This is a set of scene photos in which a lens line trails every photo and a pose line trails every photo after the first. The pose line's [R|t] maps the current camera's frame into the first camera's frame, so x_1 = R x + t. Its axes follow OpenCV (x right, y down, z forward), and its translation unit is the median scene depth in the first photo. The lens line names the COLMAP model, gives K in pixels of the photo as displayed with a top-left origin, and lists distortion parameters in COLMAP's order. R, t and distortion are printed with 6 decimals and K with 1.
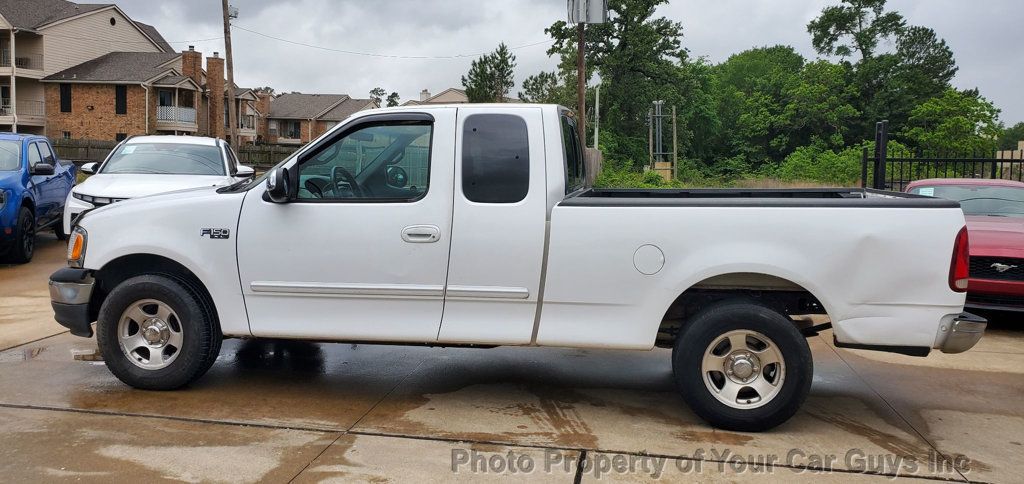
lens RADIAL K [[797.6, 0, 514.2], [0, 797.6, 223.7], [0, 0, 1]] dist [0.027648, -0.019167]
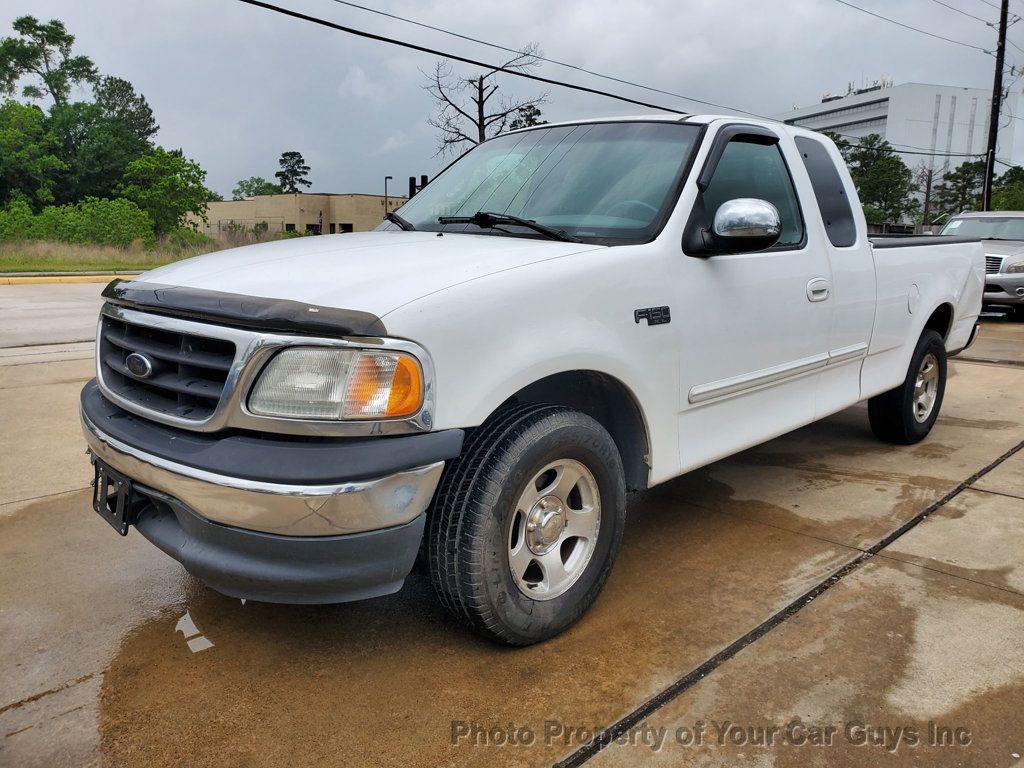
lens RADIAL K [[798.7, 0, 520.7], [0, 798.7, 377.4], [0, 0, 1]] dist [0.020322, -0.005710]
pose [[0.561345, -0.154254, 0.813079, -0.112878], [0.060913, 0.987512, 0.145292, -0.004146], [-0.825337, -0.032032, 0.563731, 0.096603]]
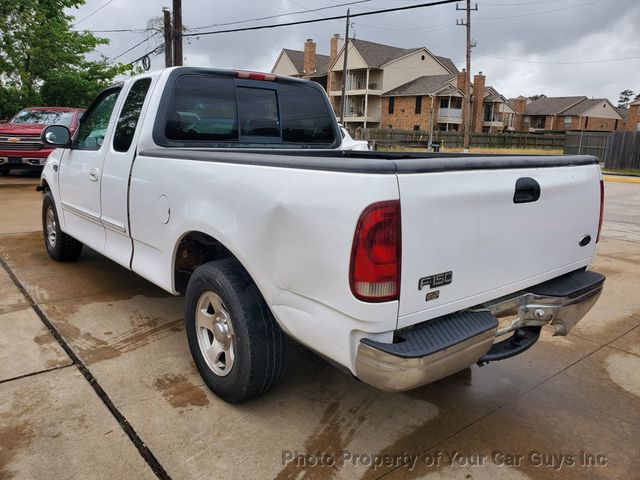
lens RADIAL K [[499.2, 0, 321.5], [0, 499.2, 227.6], [0, 0, 1]] dist [0.020322, -0.005710]
pose [[0.756260, 0.121885, -0.642818, 0.087062], [-0.065646, 0.991672, 0.110799, -0.001946], [0.650970, -0.041594, 0.757963, 0.074036]]
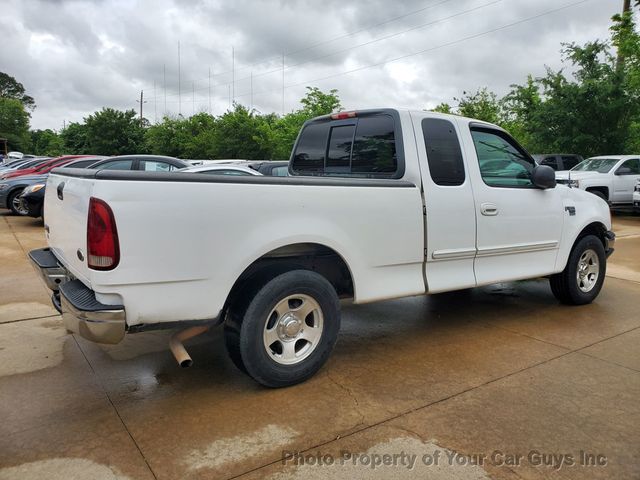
lens RADIAL K [[499.2, 0, 324.0], [0, 499.2, 229.3], [0, 0, 1]] dist [0.020322, -0.005710]
pose [[-0.712554, 0.052180, -0.699674, 0.094234], [-0.089936, 0.982211, 0.164842, -0.012739], [0.695829, 0.180385, -0.695186, 0.222649]]
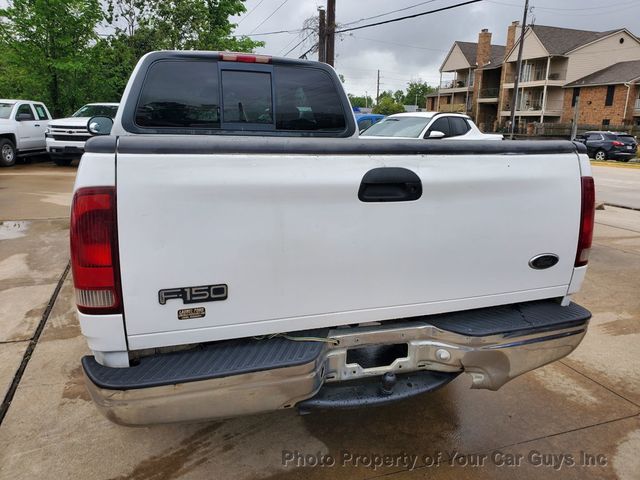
lens RADIAL K [[499.2, 0, 321.7], [0, 499.2, 231.7], [0, 0, 1]] dist [0.020322, -0.005710]
pose [[0.494685, 0.169986, -0.852286, 0.100962], [-0.082642, 0.985442, 0.148577, -0.003219], [0.865134, -0.003064, 0.501532, 0.107617]]
